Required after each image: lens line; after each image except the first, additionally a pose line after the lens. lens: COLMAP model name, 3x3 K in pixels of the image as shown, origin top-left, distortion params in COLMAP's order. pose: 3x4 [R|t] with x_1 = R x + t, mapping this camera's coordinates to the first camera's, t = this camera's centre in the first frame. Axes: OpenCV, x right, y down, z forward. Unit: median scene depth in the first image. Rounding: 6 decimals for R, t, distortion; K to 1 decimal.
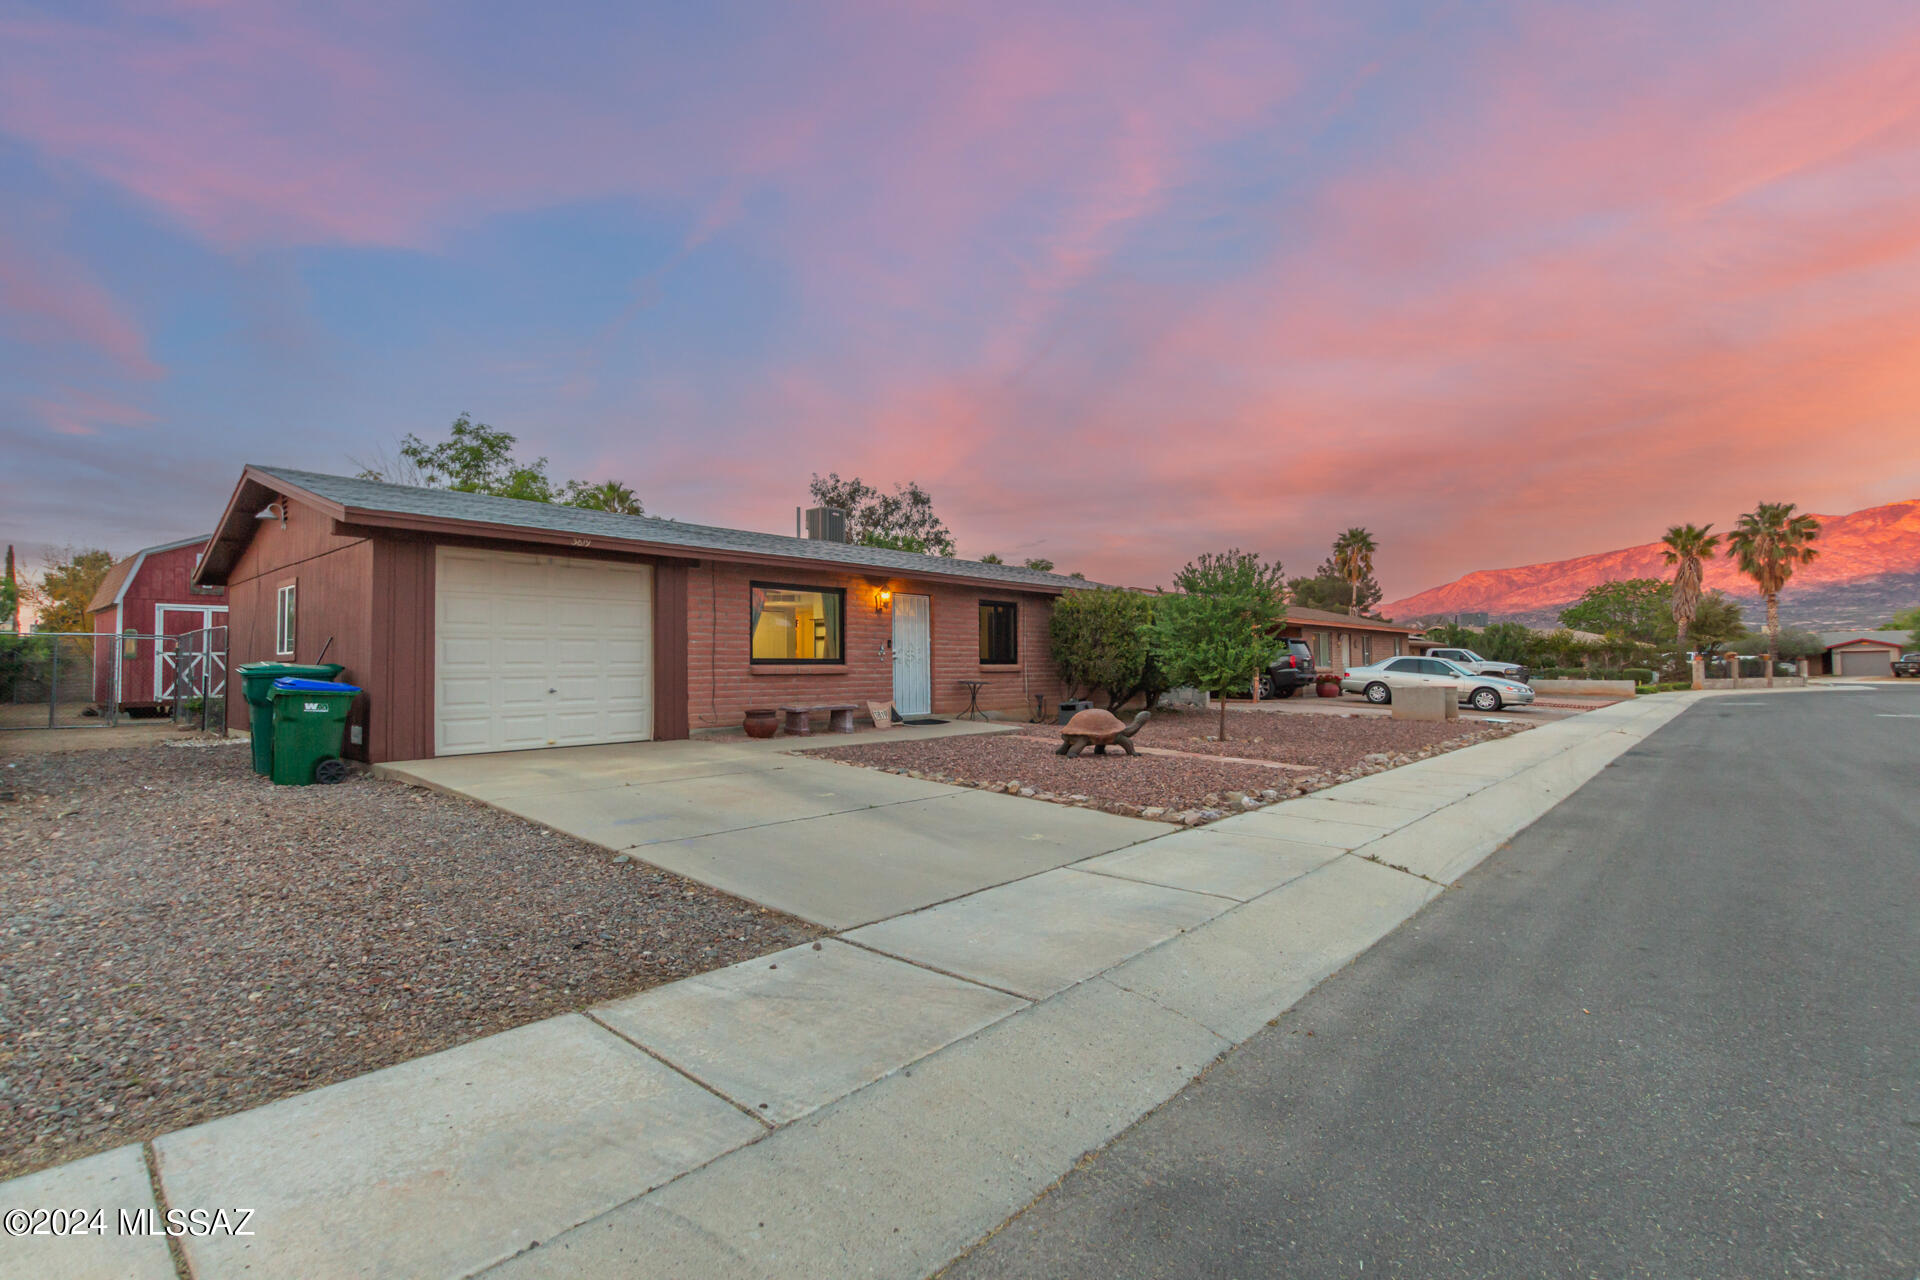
lens RADIAL K [[874.8, 0, 926.5], [0, 874.8, 665.1], [0, 0, 1]] dist [-0.002014, -0.000217]
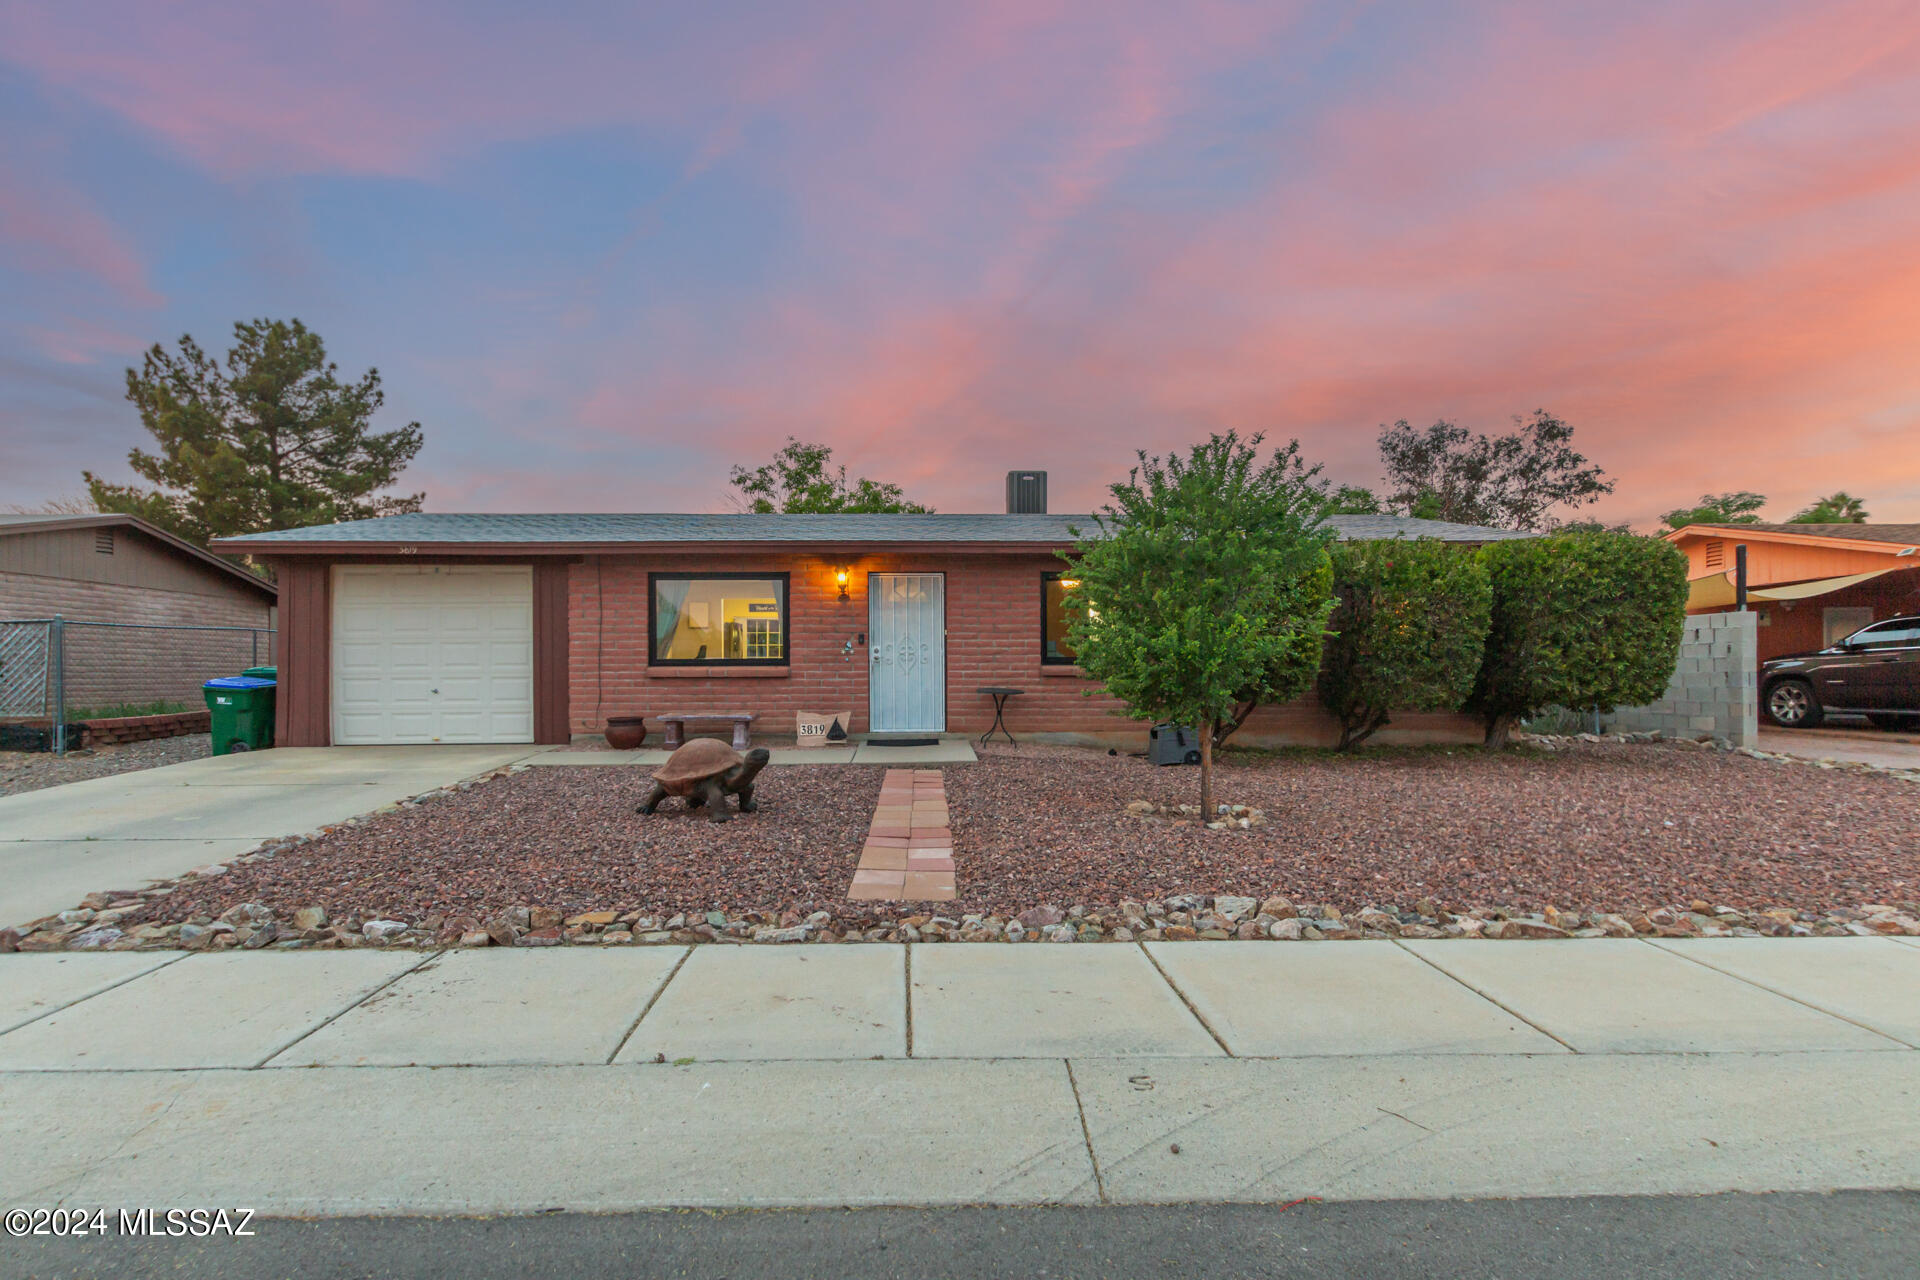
lens RADIAL K [[874.8, 0, 926.5], [0, 874.8, 665.1], [0, 0, 1]] dist [-0.002014, -0.000217]
pose [[0.697394, 0.000672, -0.716688, 0.579135], [0.001410, 0.999996, 0.002311, -0.003156], [0.716687, -0.002622, 0.697390, 0.523032]]
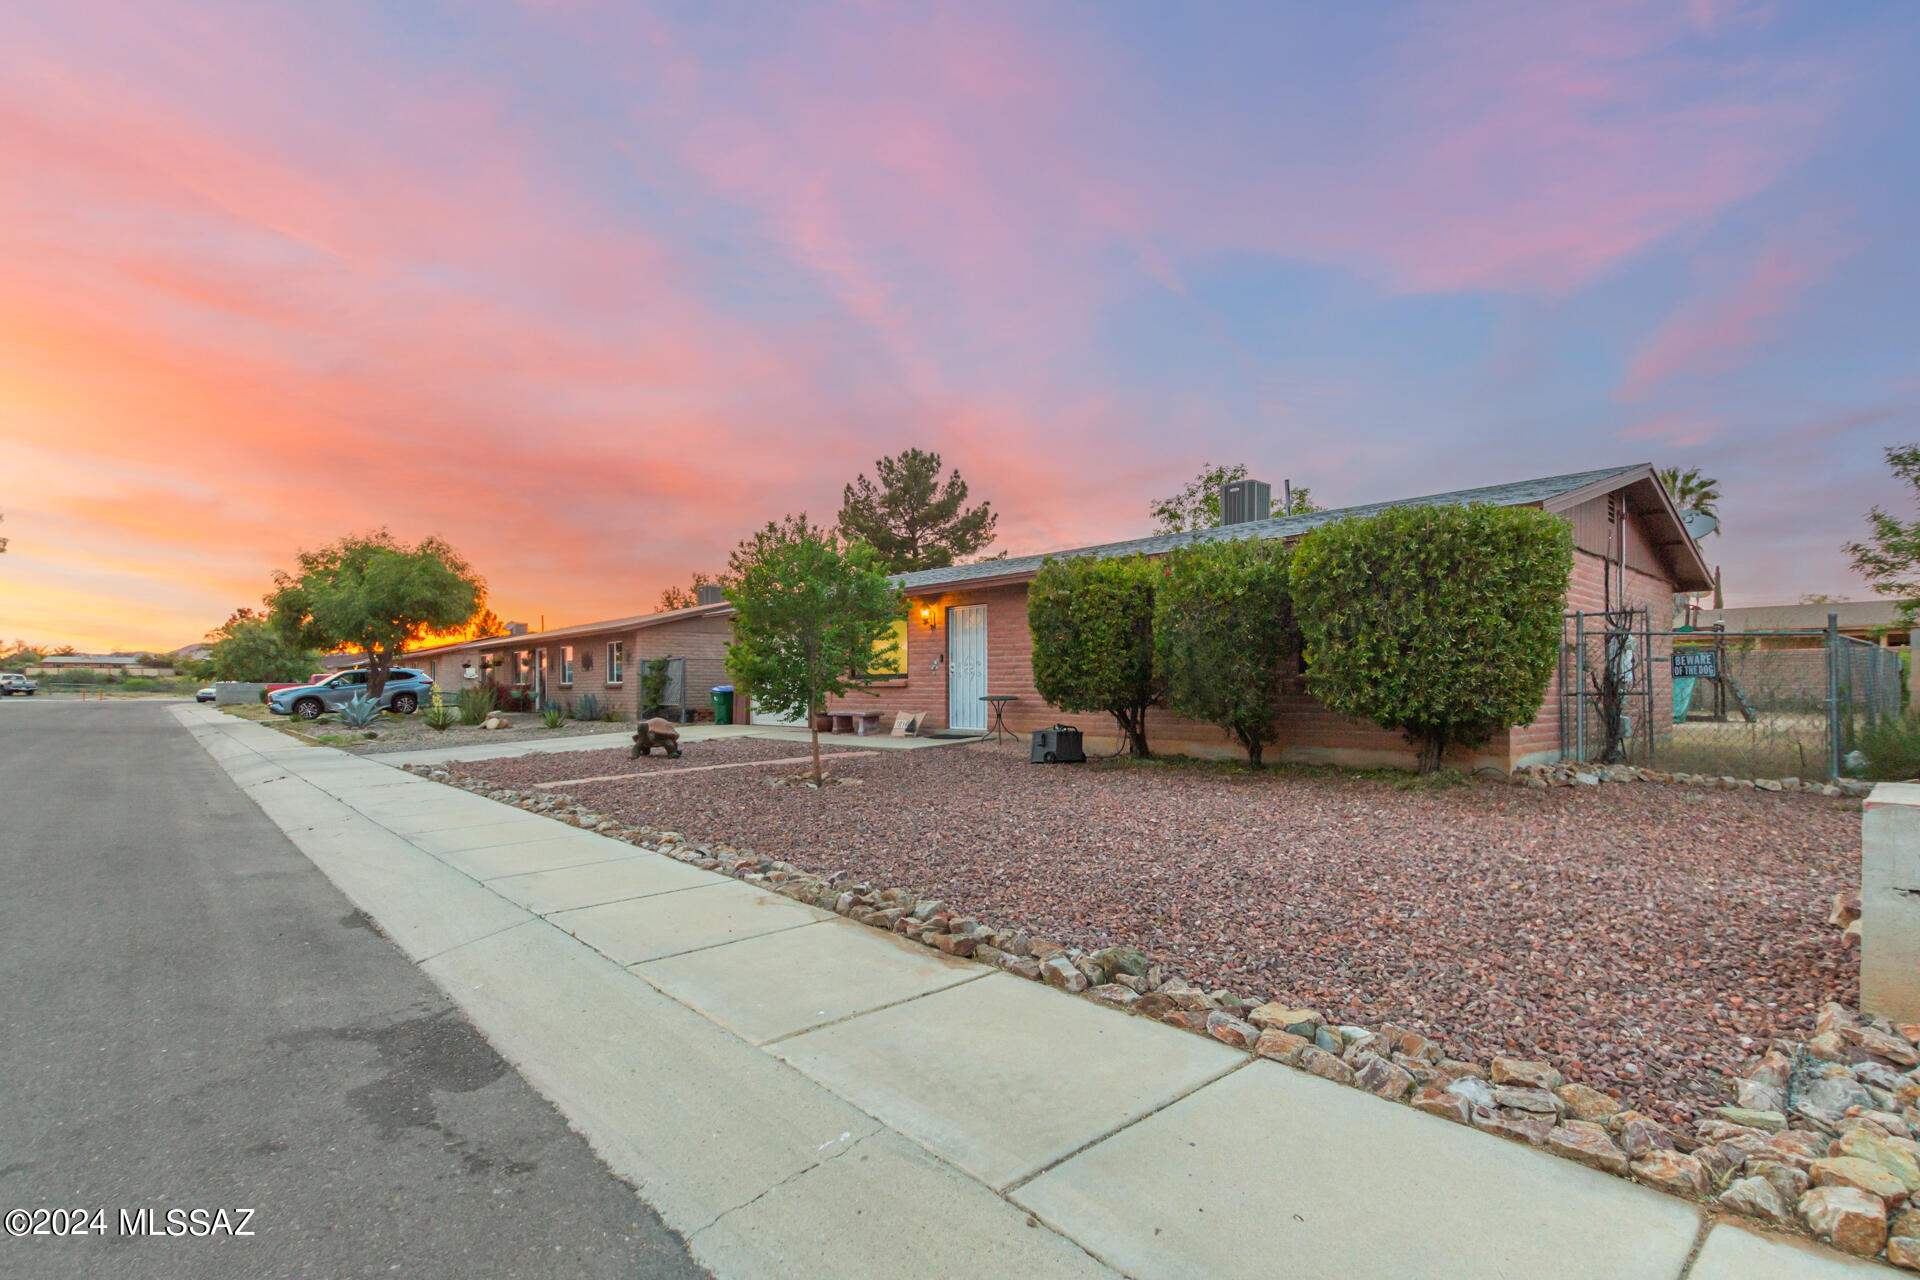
lens RADIAL K [[874.8, 0, 926.5], [0, 874.8, 665.1], [0, 0, 1]] dist [-0.002014, -0.000217]
pose [[-0.103789, -0.017799, -0.994440, 1.024576], [0.007500, 0.999797, -0.018678, 0.003159], [0.994571, -0.009396, -0.103635, 1.136668]]
